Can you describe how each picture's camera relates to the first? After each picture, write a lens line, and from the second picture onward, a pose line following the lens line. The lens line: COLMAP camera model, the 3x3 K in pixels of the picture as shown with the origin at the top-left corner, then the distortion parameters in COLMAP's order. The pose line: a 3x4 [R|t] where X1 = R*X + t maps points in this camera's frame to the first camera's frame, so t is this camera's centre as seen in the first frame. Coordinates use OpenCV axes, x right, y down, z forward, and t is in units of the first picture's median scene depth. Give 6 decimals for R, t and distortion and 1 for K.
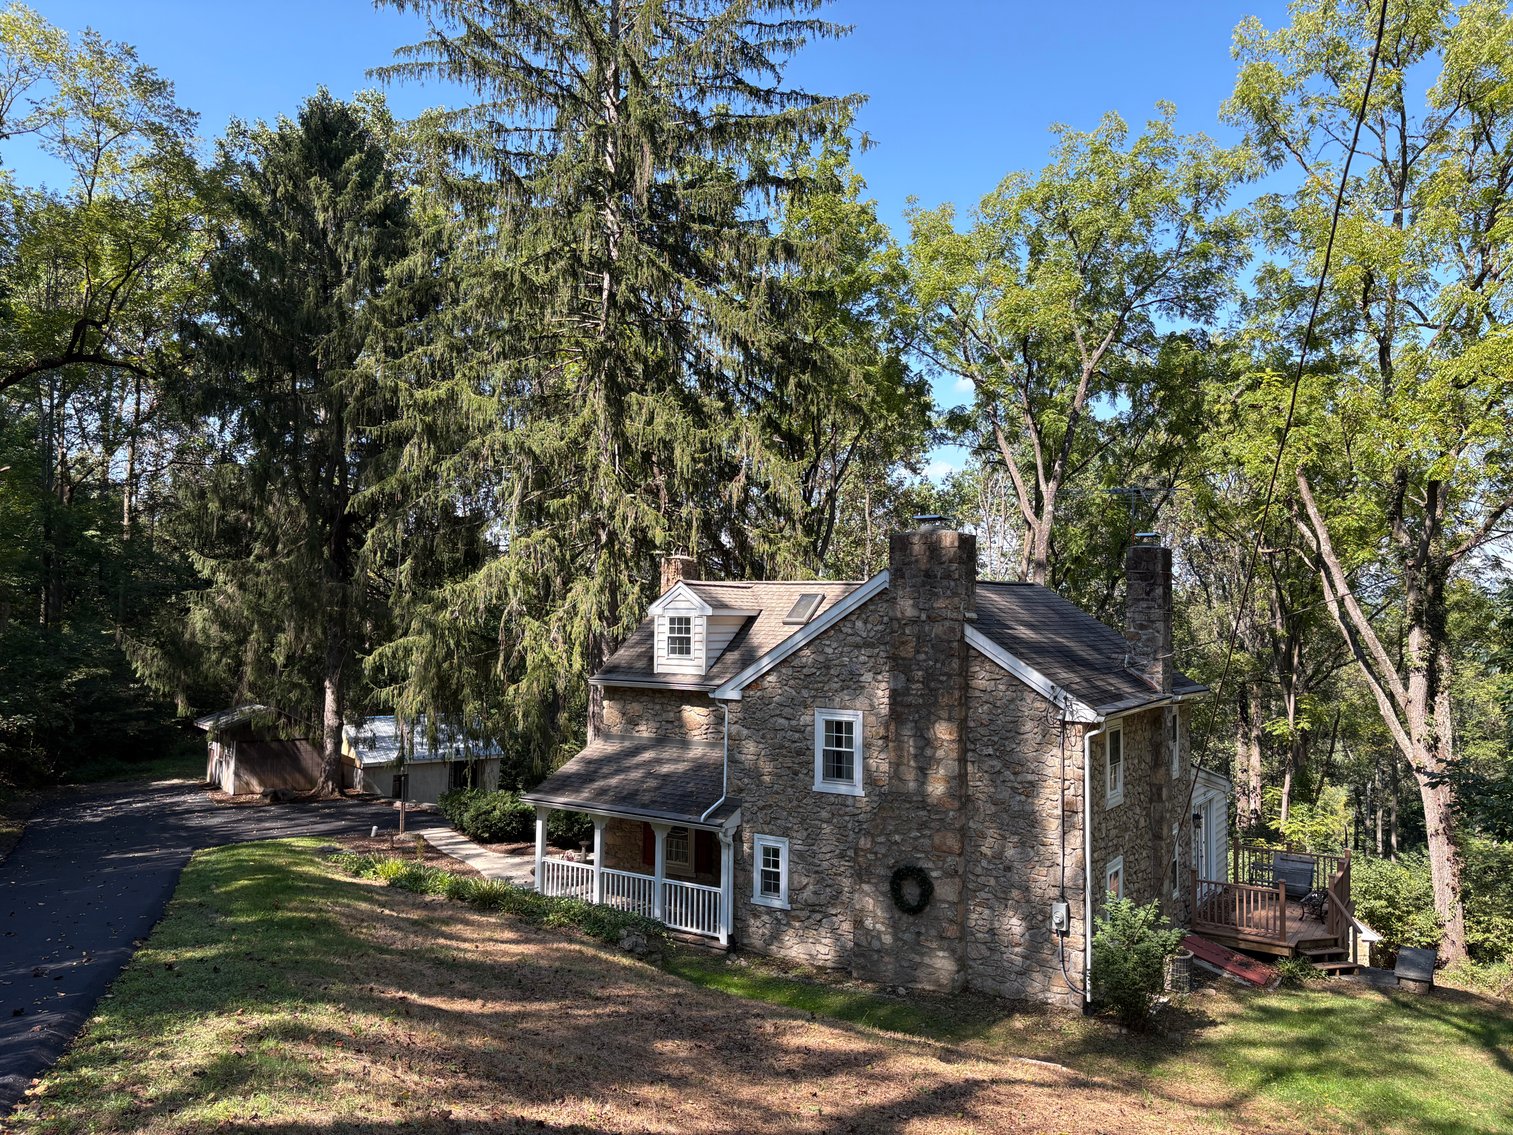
lens RADIAL K [[1097.0, 0, 758.1], [0, 1097.0, 559.1], [0, 0, 1]] dist [0.047975, -0.048075]
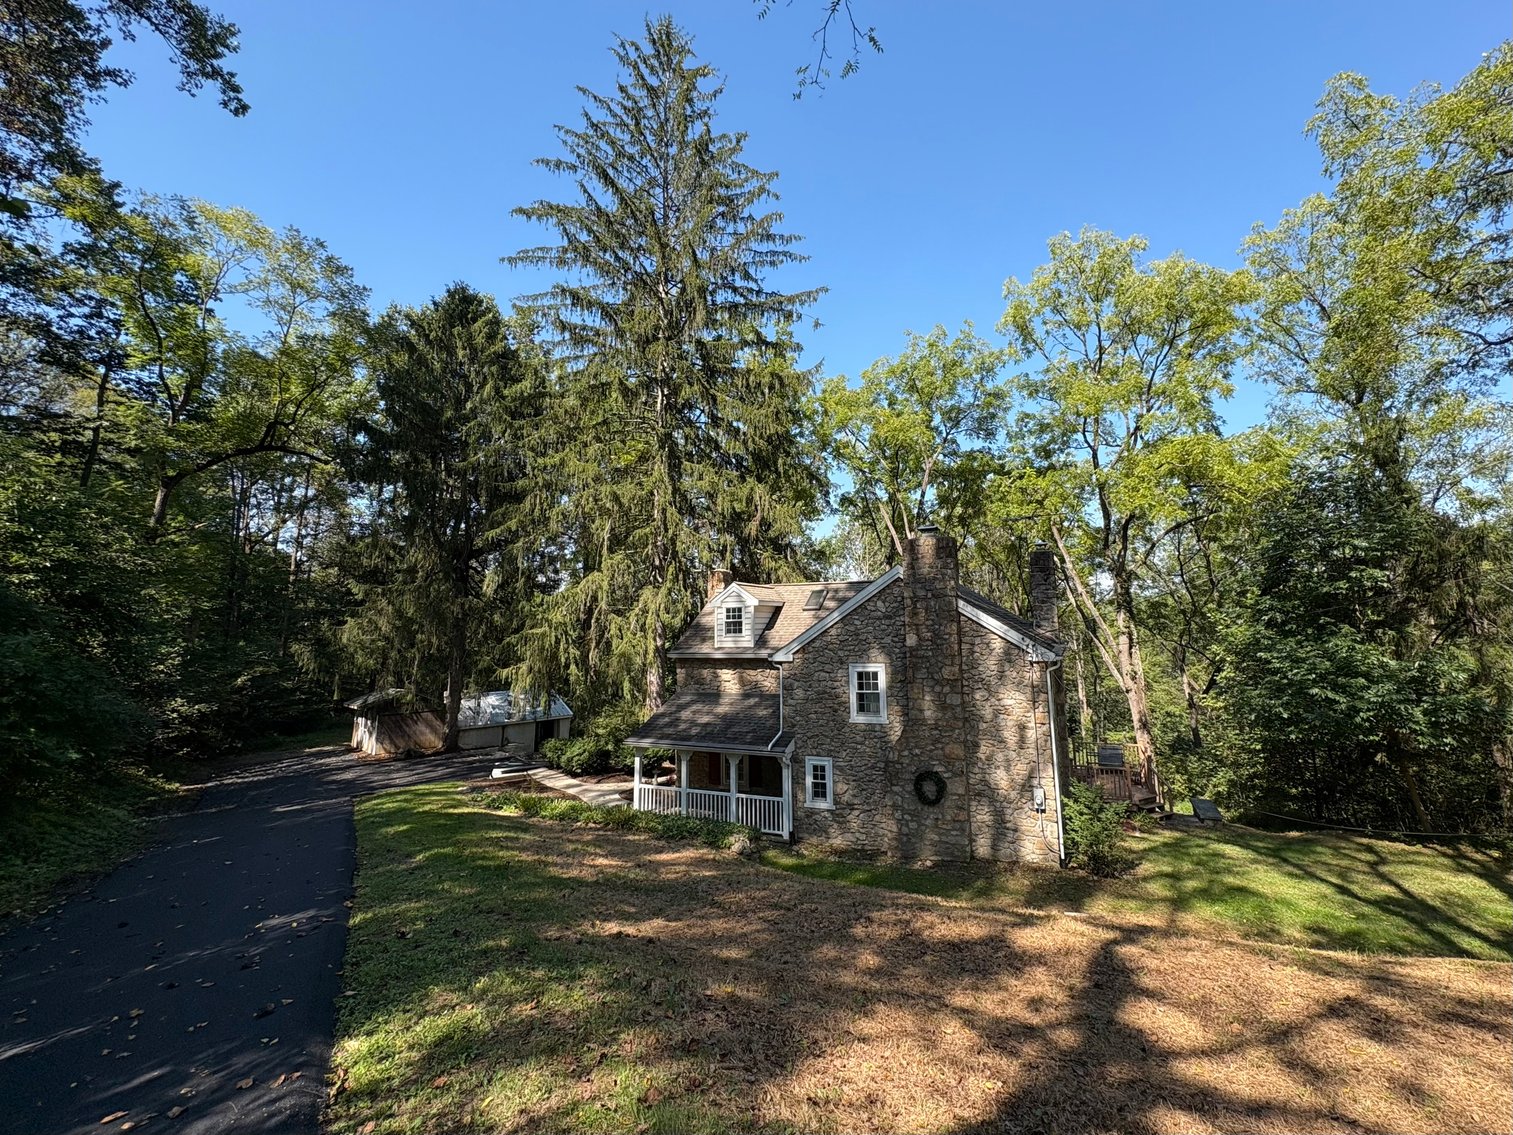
lens RADIAL K [[586.4, 0, 769.4], [0, 586.4, 543.4], [0, 0, 1]] dist [0.002741, 0.000026]
pose [[0.983026, -0.005042, 0.183398, -0.129626], [0.023679, 0.994749, -0.099570, 0.036132], [-0.181932, 0.102223, 0.977983, 0.170323]]
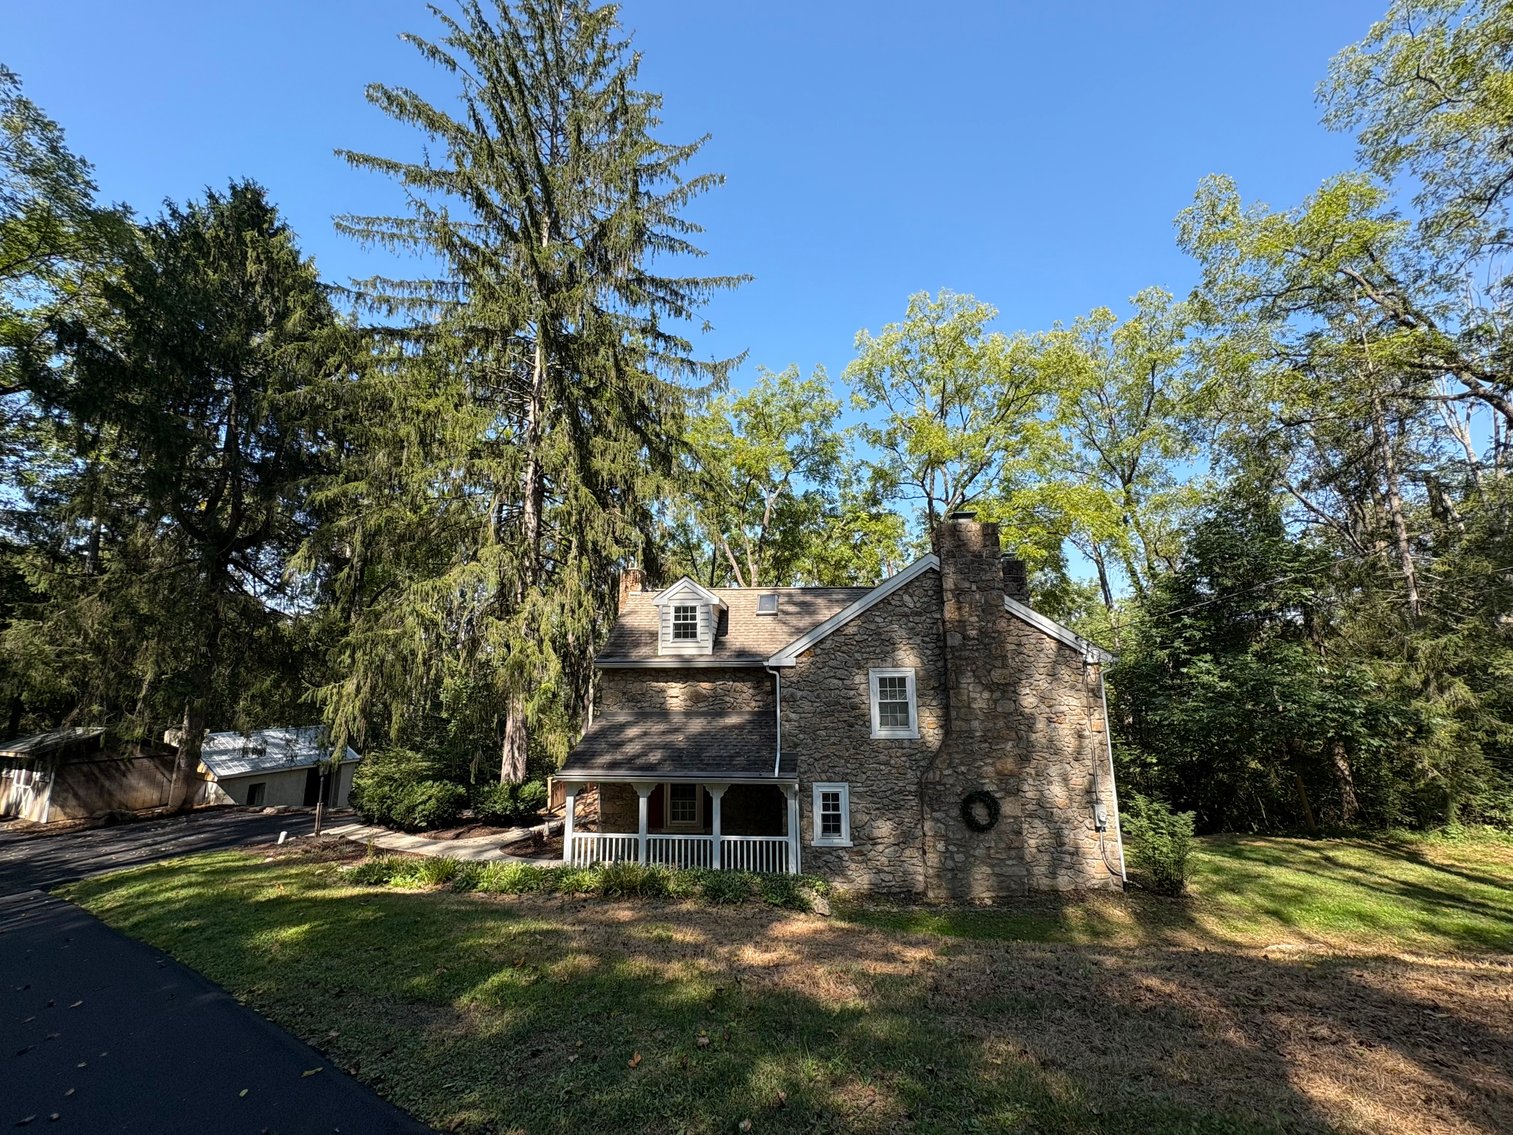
lens RADIAL K [[586.4, 0, 753.5], [0, 586.4, 567.6], [0, 0, 1]] dist [0.002741, 0.000026]
pose [[0.882298, 0.062021, 0.466586, -0.249071], [-0.005739, 0.992625, -0.121092, 0.071555], [-0.470655, 0.104161, 0.876147, 0.330006]]
